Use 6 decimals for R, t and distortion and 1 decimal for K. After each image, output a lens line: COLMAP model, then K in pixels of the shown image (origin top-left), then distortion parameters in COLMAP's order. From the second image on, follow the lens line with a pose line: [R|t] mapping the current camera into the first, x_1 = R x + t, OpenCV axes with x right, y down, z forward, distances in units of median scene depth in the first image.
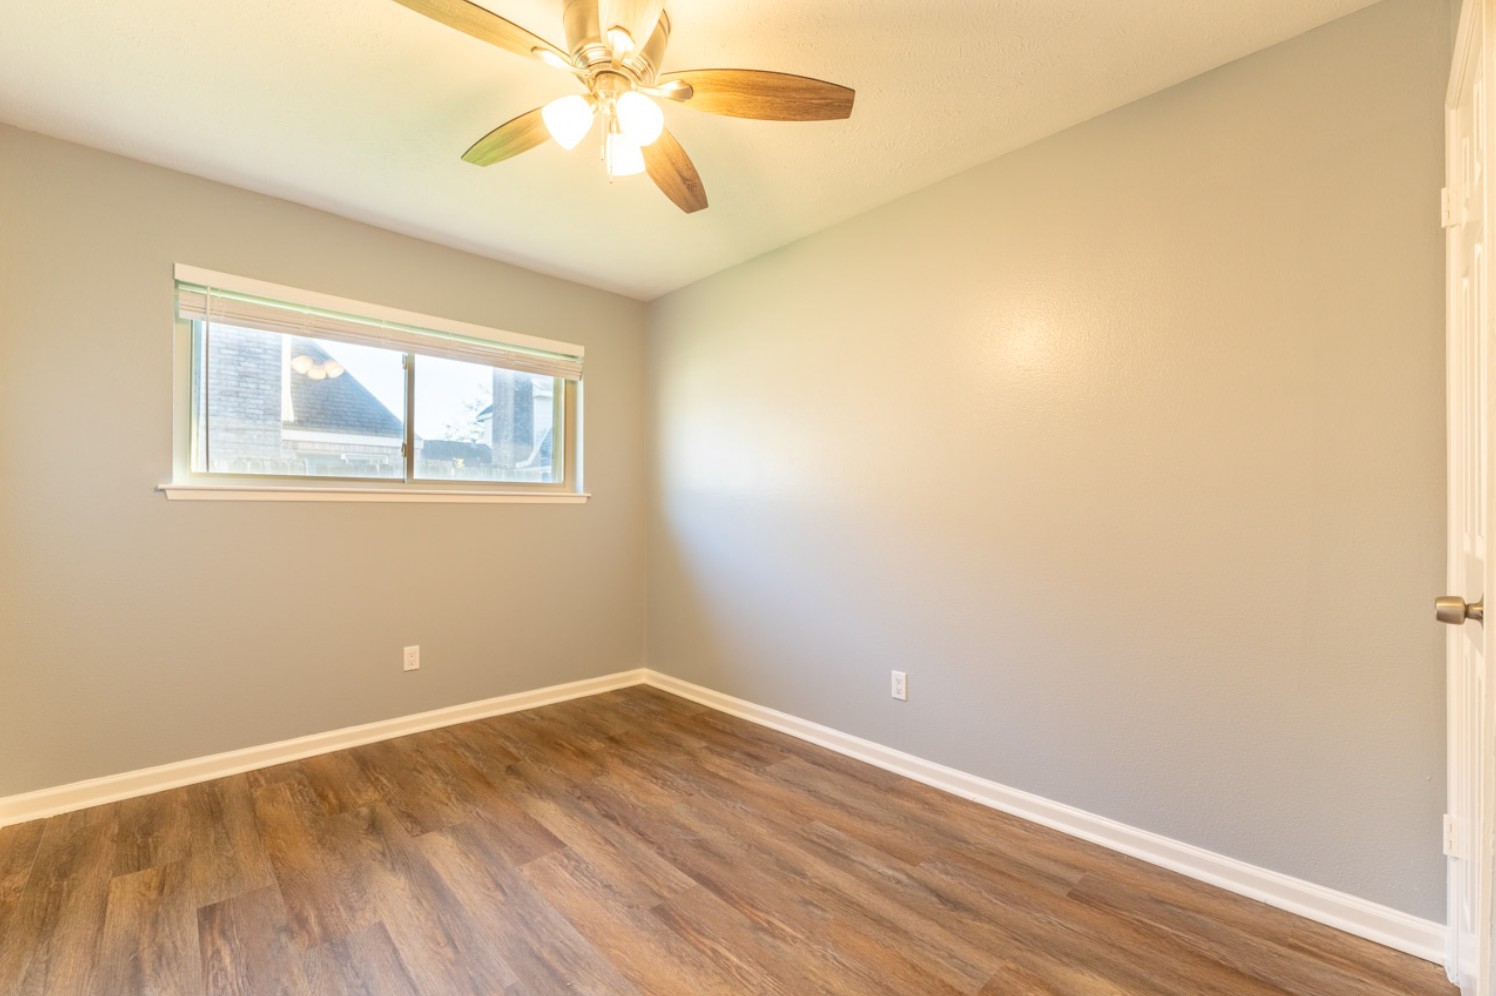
lens RADIAL K [[601.6, 0, 746.8], [0, 601.6, 508.4], [0, 0, 1]] dist [-0.000101, 0.000006]
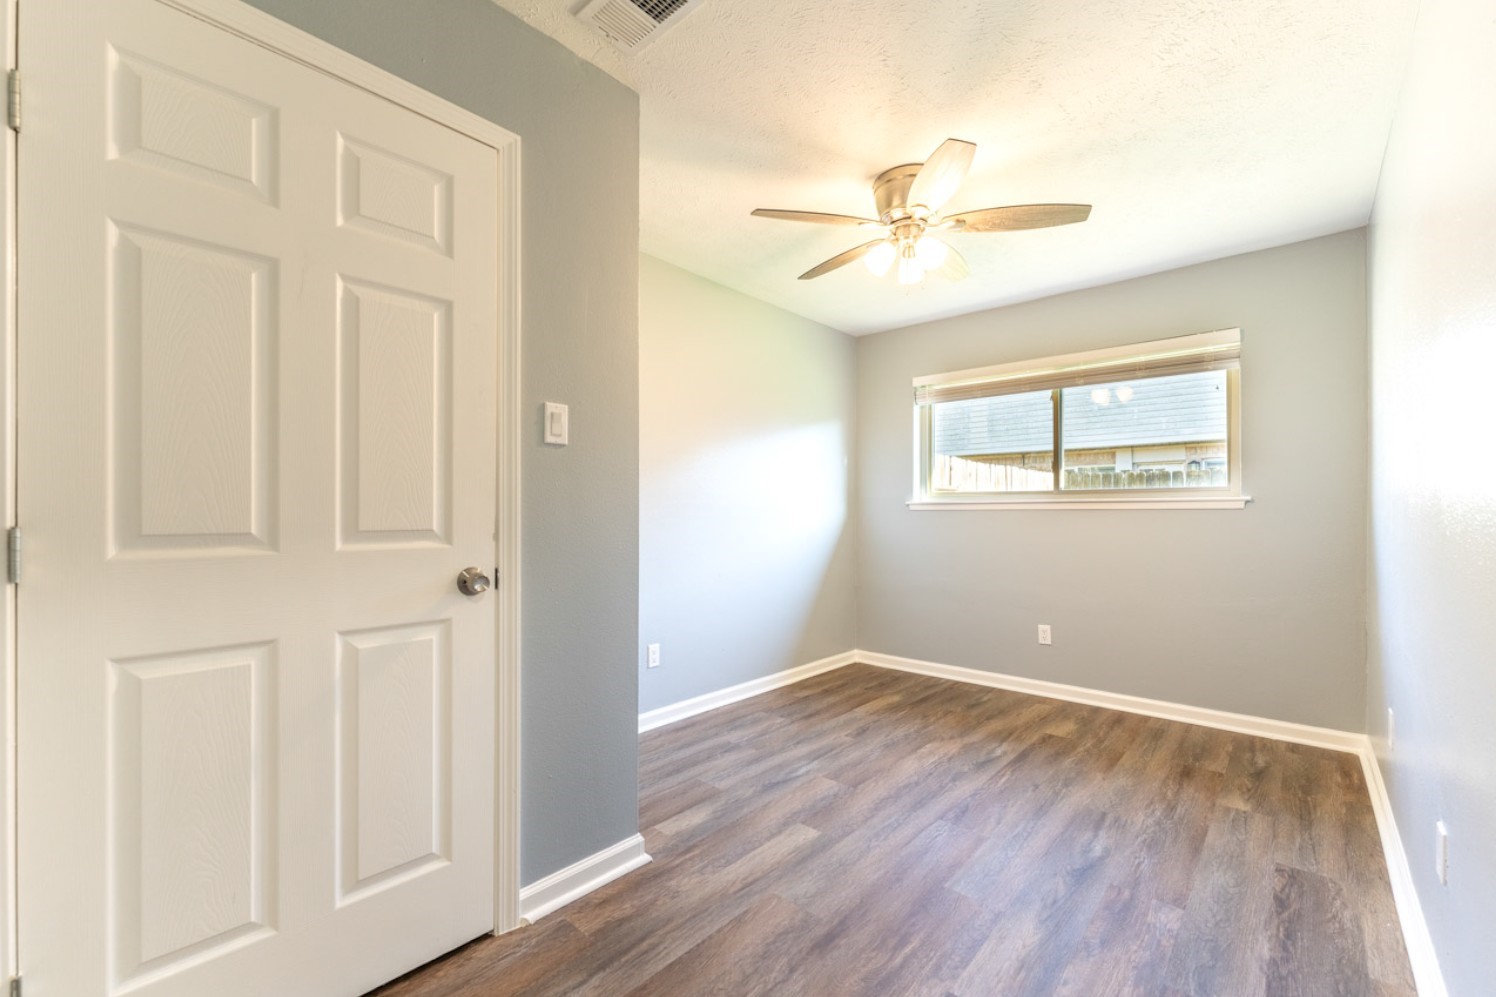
lens RADIAL K [[601.6, 0, 746.8], [0, 601.6, 508.9], [0, 0, 1]] dist [-0.000101, 0.000006]
pose [[0.070515, -0.005223, -0.997497, 0.637707], [0.005351, 0.999974, -0.004858, -0.009031], [0.997496, -0.004995, 0.070541, 0.291711]]
